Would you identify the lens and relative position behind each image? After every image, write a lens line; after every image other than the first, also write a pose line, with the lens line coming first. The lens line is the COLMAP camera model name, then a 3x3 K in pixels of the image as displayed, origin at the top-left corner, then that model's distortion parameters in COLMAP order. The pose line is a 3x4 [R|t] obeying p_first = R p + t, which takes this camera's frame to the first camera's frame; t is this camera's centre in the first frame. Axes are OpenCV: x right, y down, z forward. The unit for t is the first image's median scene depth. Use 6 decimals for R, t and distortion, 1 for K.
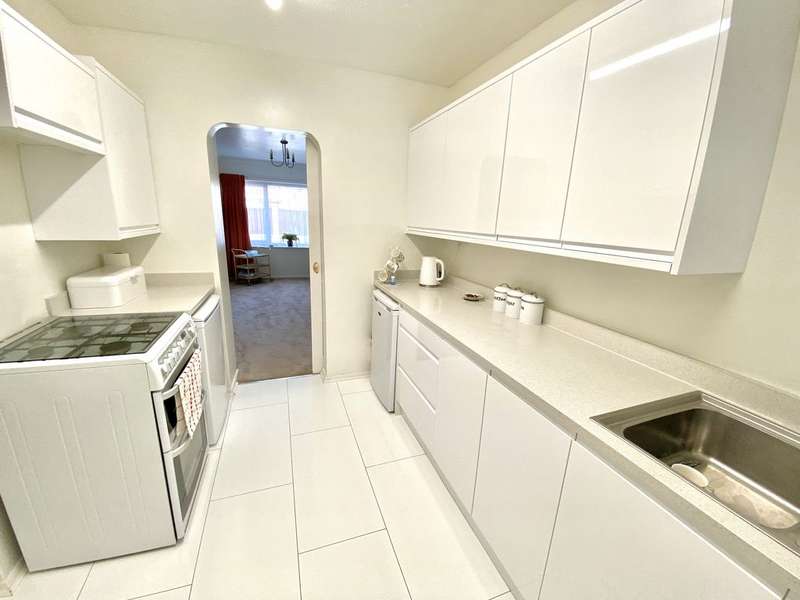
lens RADIAL K [[328.5, 0, 395.0], [0, 328.5, 298.8], [0, 0, 1]] dist [0.053171, -0.036923]
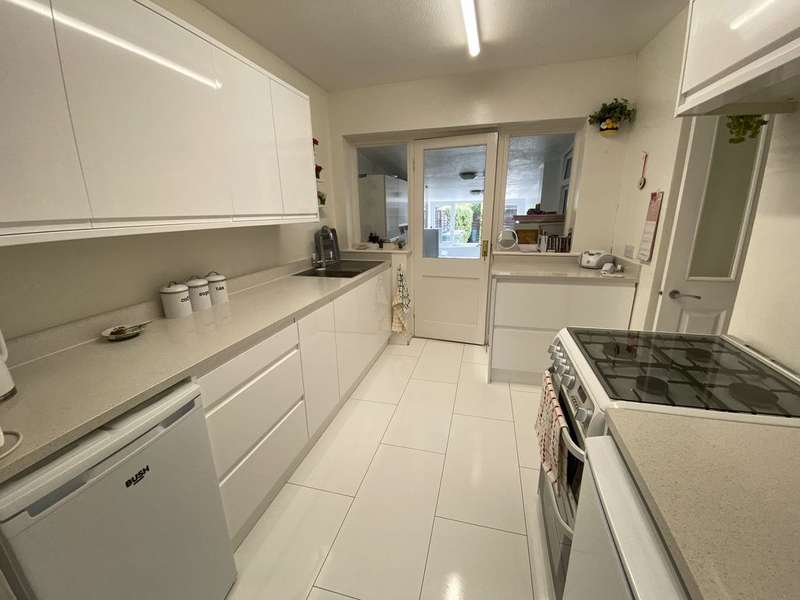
lens RADIAL K [[328.5, 0, 395.0], [0, 328.5, 298.8], [0, 0, 1]] dist [0.053171, -0.036923]
pose [[-0.820919, -0.175645, 0.543361, -0.419652], [0.116809, 0.879751, 0.460862, -0.244013], [-0.558970, 0.441800, -0.701687, 0.997102]]
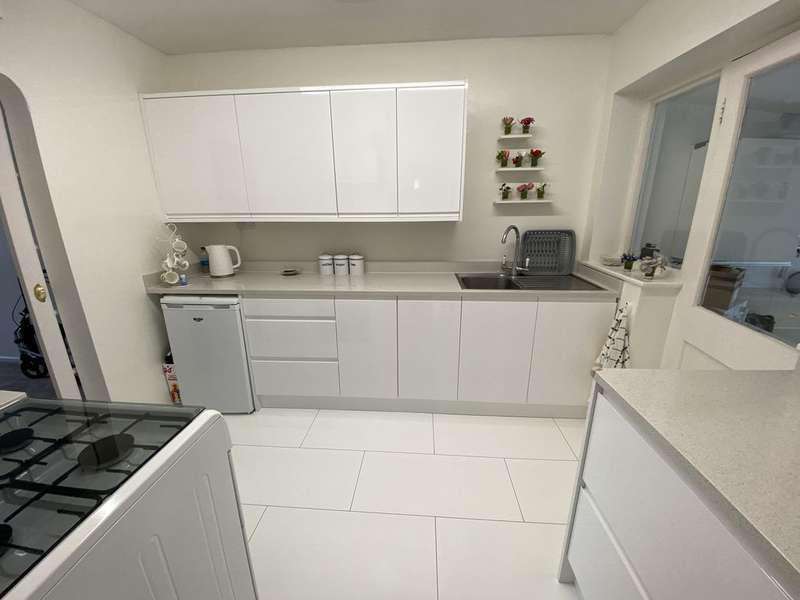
lens RADIAL K [[328.5, 0, 395.0], [0, 328.5, 298.8], [0, 0, 1]] dist [0.053171, -0.036923]
pose [[0.403568, -0.287834, 0.868495, -0.561294], [0.245341, 0.948509, 0.200348, -0.050510], [-0.881442, 0.132224, 0.453405, 0.158225]]
